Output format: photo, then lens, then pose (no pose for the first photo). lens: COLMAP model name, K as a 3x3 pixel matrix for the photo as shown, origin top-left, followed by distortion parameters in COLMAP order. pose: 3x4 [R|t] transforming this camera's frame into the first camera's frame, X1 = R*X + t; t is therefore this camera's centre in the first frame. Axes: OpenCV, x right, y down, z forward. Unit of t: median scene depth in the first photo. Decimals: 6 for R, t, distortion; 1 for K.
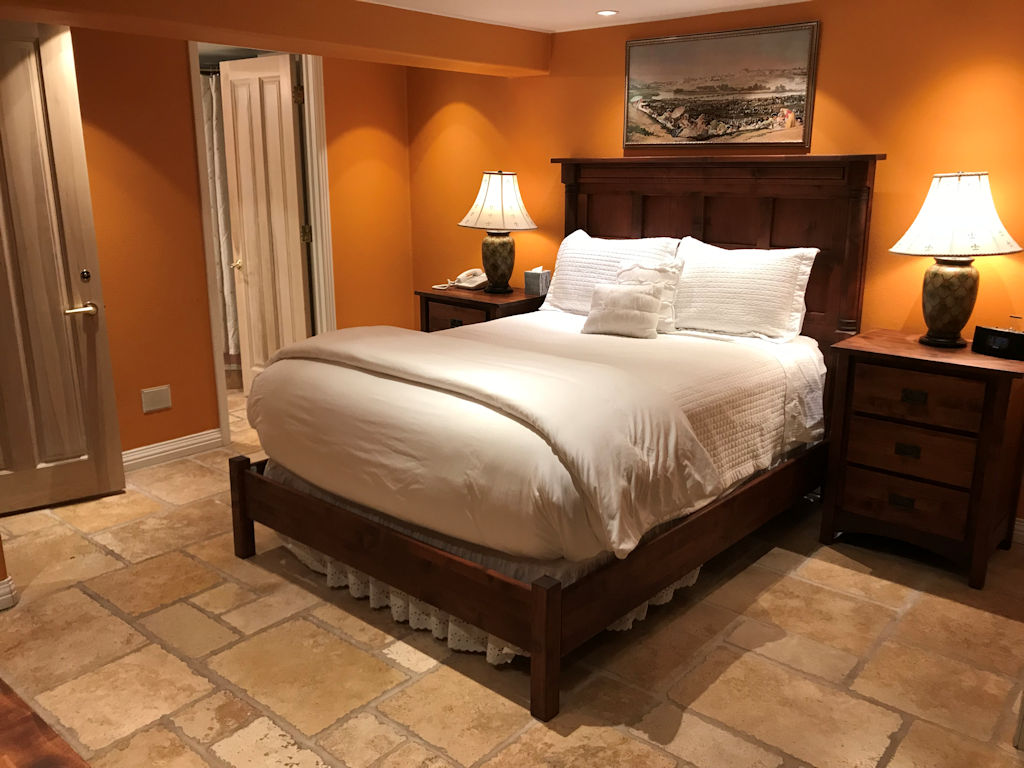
lens RADIAL K [[843.3, 0, 508.1], [0, 843.3, 383.5], [0, 0, 1]] dist [0.004231, -0.005822]
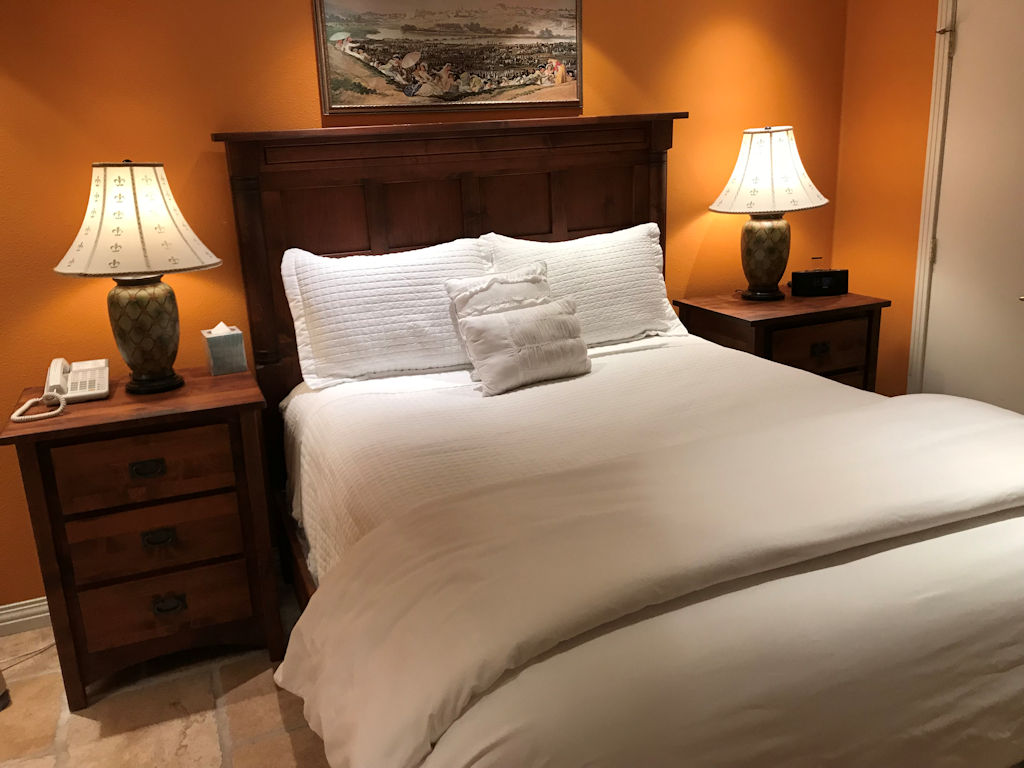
lens RADIAL K [[843.3, 0, 510.4], [0, 843.3, 382.2], [0, 0, 1]] dist [0.004231, -0.005822]
pose [[0.456168, -0.266104, 0.849176, -0.436935], [0.269680, 0.950709, 0.153052, -0.160745], [-0.848047, 0.159188, 0.505446, 0.650540]]
